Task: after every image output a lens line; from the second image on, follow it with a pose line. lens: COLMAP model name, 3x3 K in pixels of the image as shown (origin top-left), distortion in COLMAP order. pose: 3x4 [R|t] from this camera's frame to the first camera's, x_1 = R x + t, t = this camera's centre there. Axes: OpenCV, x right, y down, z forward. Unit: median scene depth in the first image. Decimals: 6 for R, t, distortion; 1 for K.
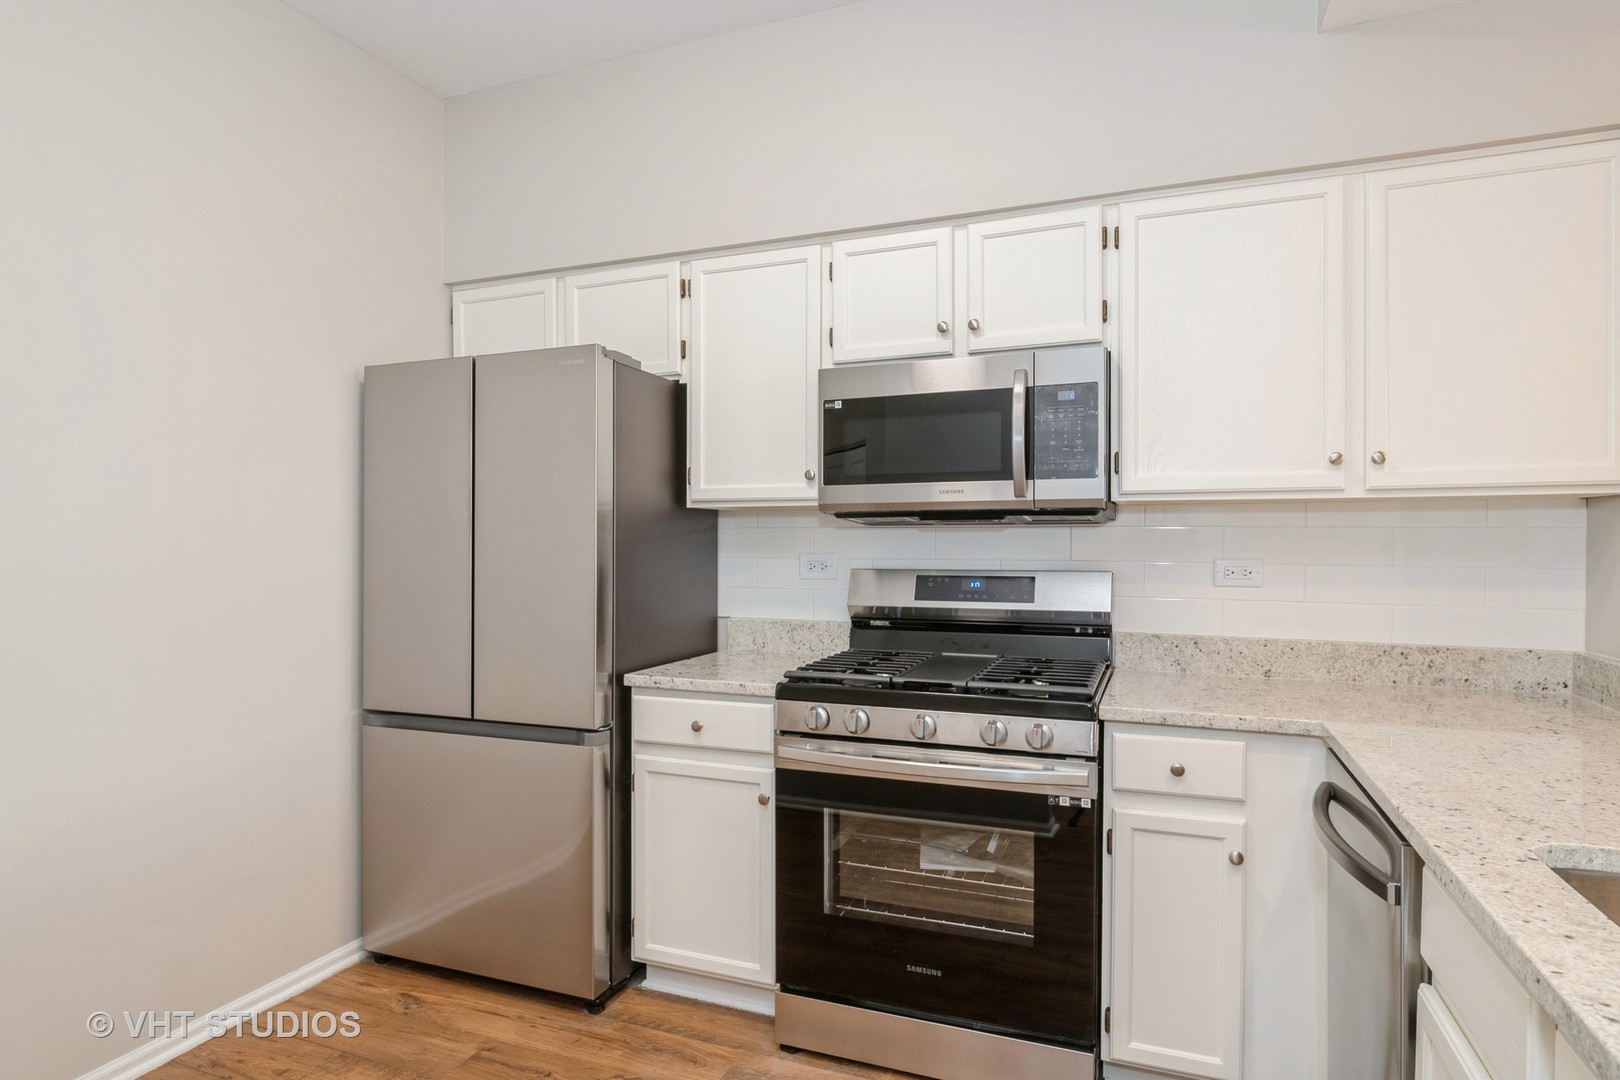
lens RADIAL K [[914.8, 0, 802.0], [0, 914.8, 546.3], [0, 0, 1]] dist [0.004278, -0.000883]
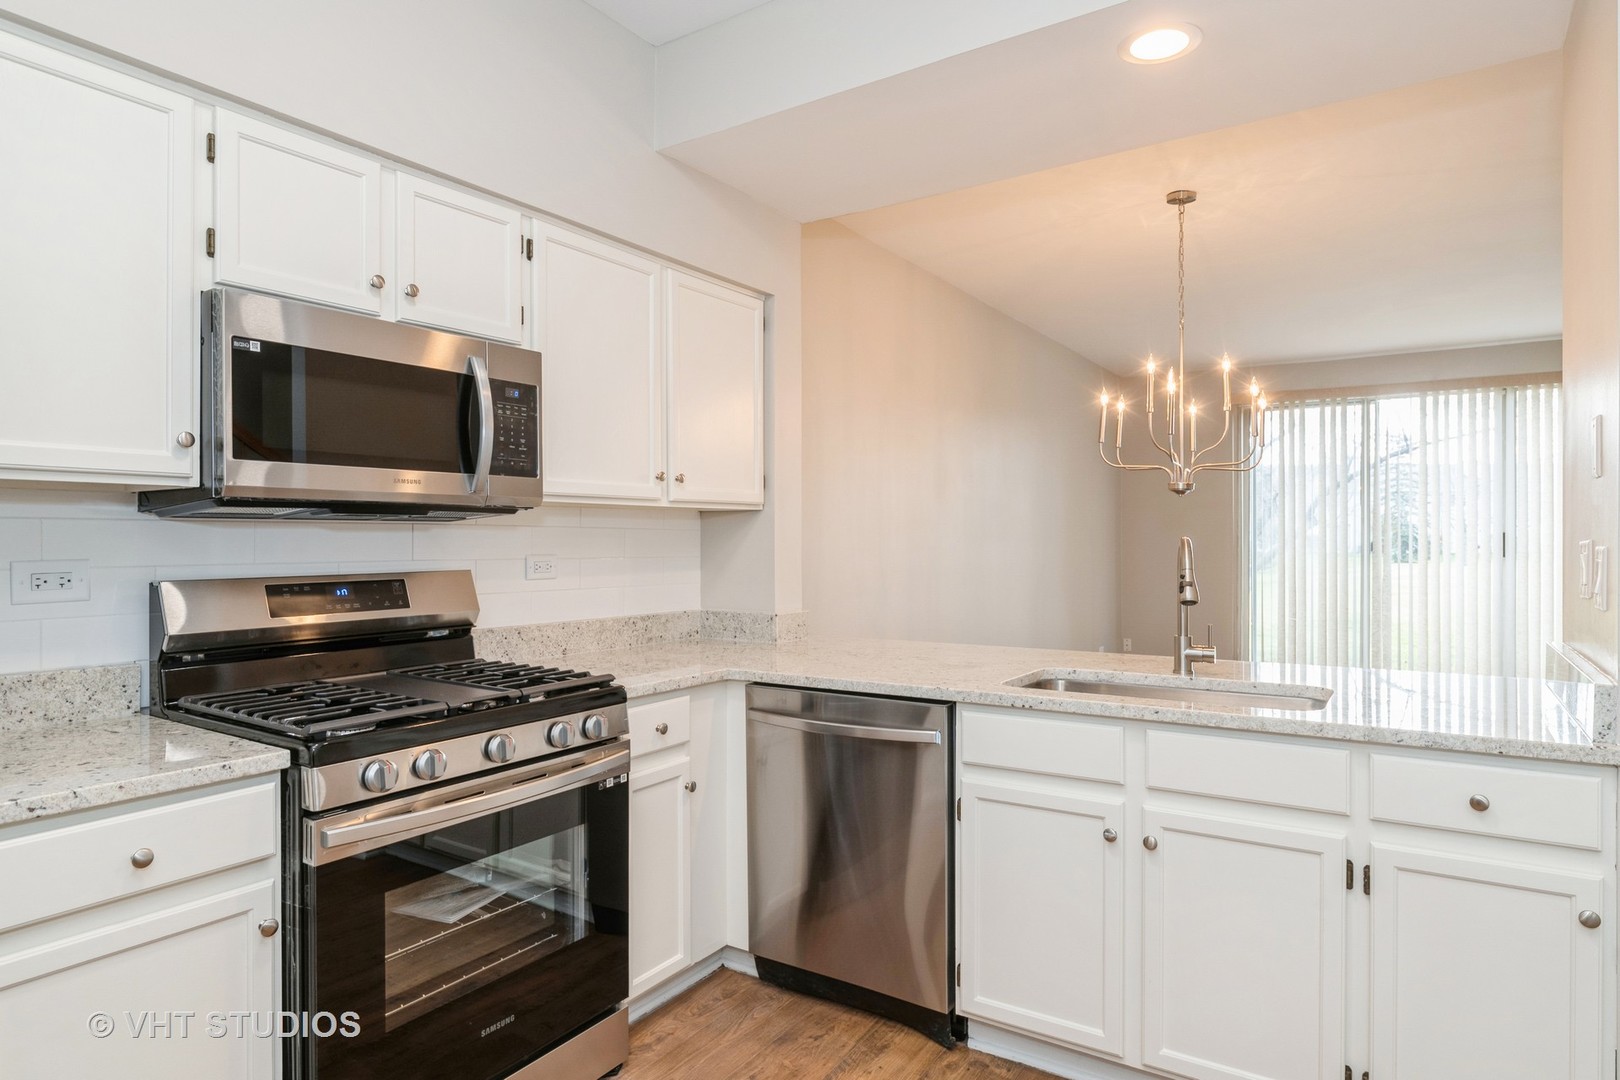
lens RADIAL K [[914.8, 0, 805.4], [0, 914.8, 536.7], [0, 0, 1]] dist [0.004278, -0.000883]
pose [[0.211111, 0.001786, 0.977460, -0.596303], [0.009520, 0.999947, -0.003883, -0.001253], [-0.977416, 0.010125, 0.211083, 0.463660]]
